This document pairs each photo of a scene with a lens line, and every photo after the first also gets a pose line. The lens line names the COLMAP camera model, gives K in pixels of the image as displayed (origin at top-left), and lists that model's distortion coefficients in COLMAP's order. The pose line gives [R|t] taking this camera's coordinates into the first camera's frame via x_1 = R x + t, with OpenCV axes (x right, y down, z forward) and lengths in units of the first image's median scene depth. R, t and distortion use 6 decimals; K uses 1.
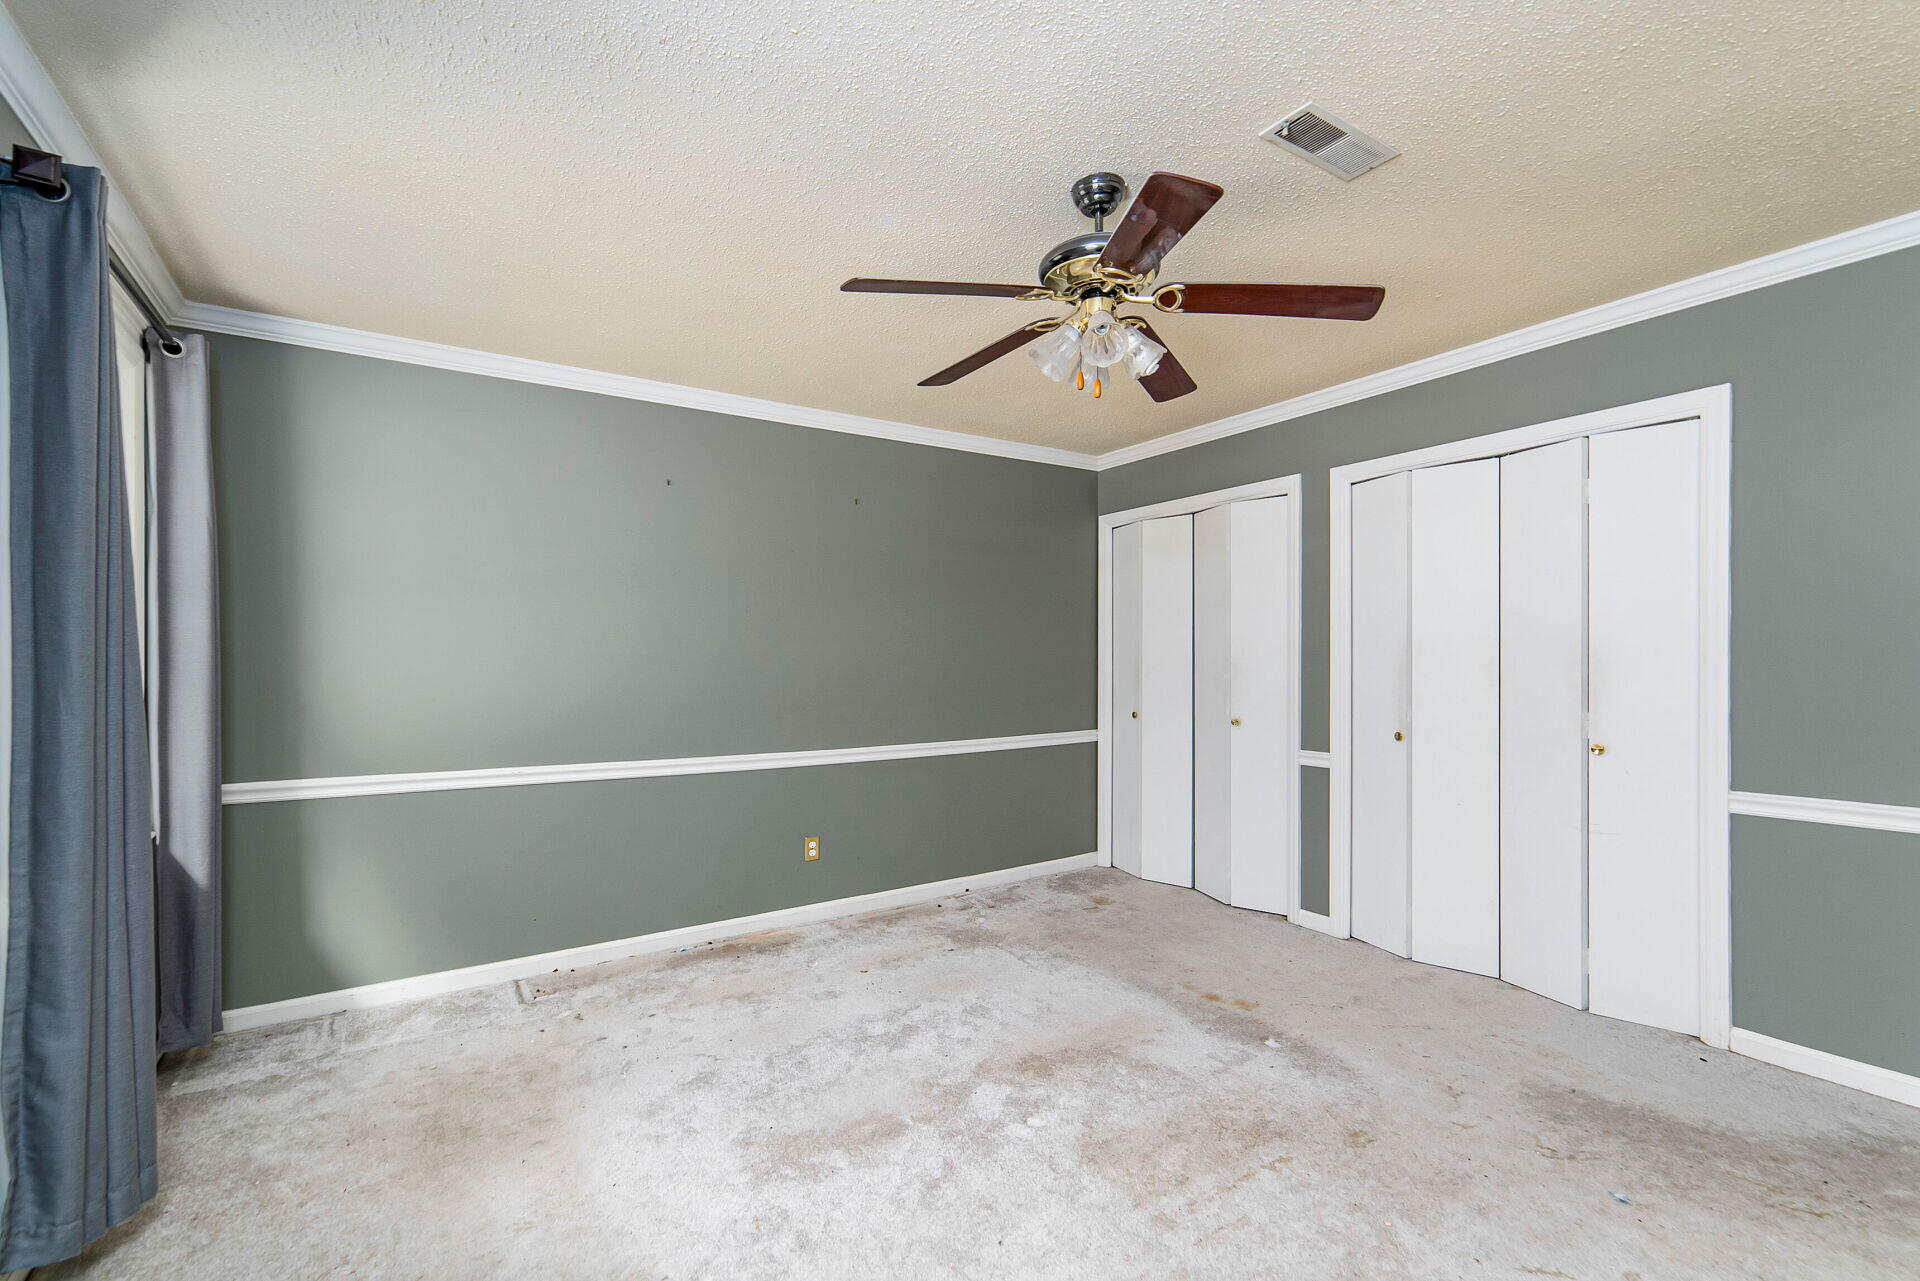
lens RADIAL K [[838.2, 0, 960.0], [0, 838.2, 640.5], [0, 0, 1]] dist [-0.001700, -0.000012]
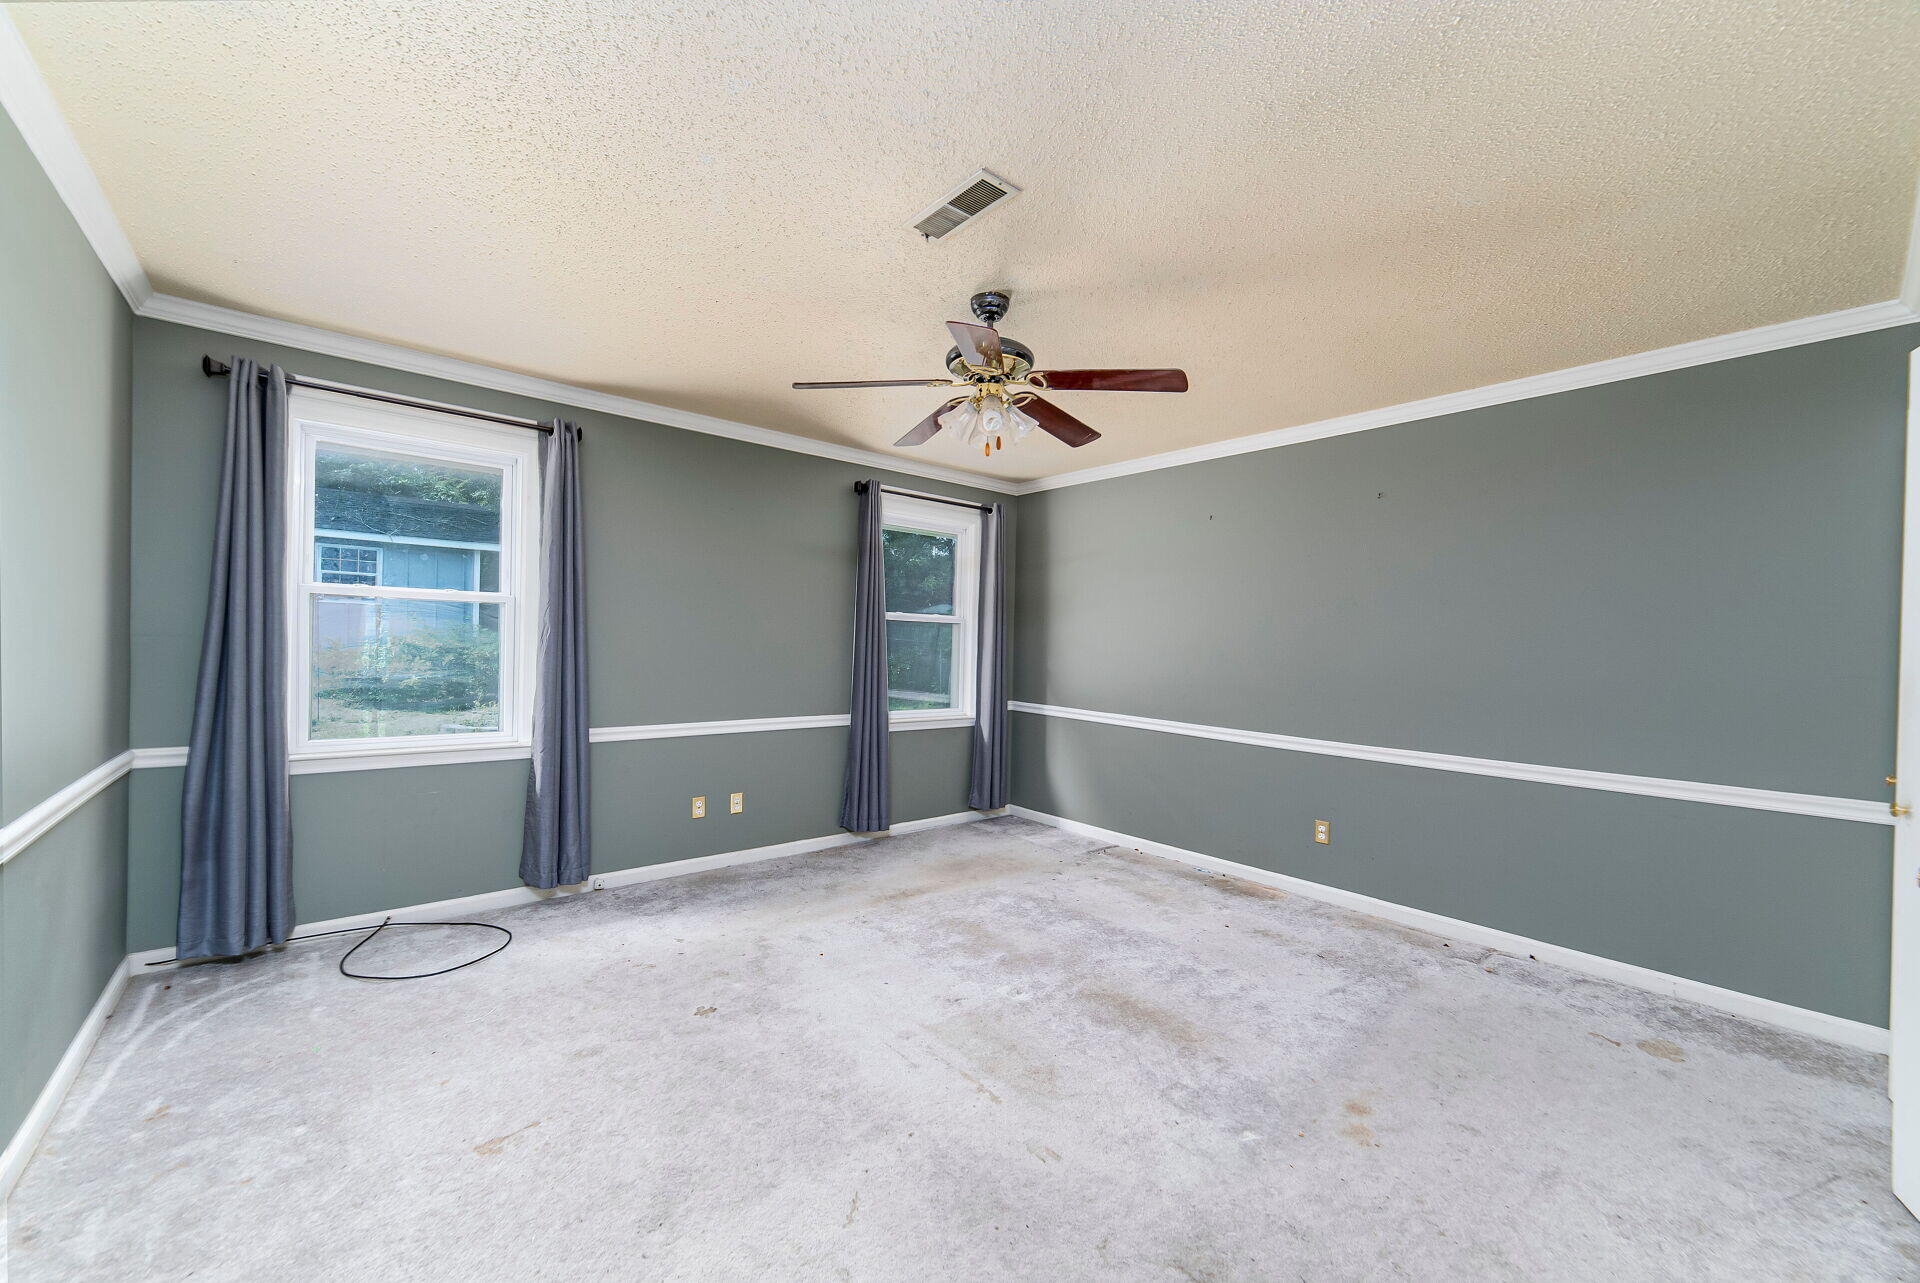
lens RADIAL K [[736.4, 0, 953.7], [0, 736.4, 649.7], [0, 0, 1]] dist [-0.000398, 0.000880]
pose [[0.108334, 0.011758, -0.994045, 0.755205], [-0.009725, 0.999895, 0.010767, 0.015398], [0.994067, 0.008501, 0.108437, 0.479903]]
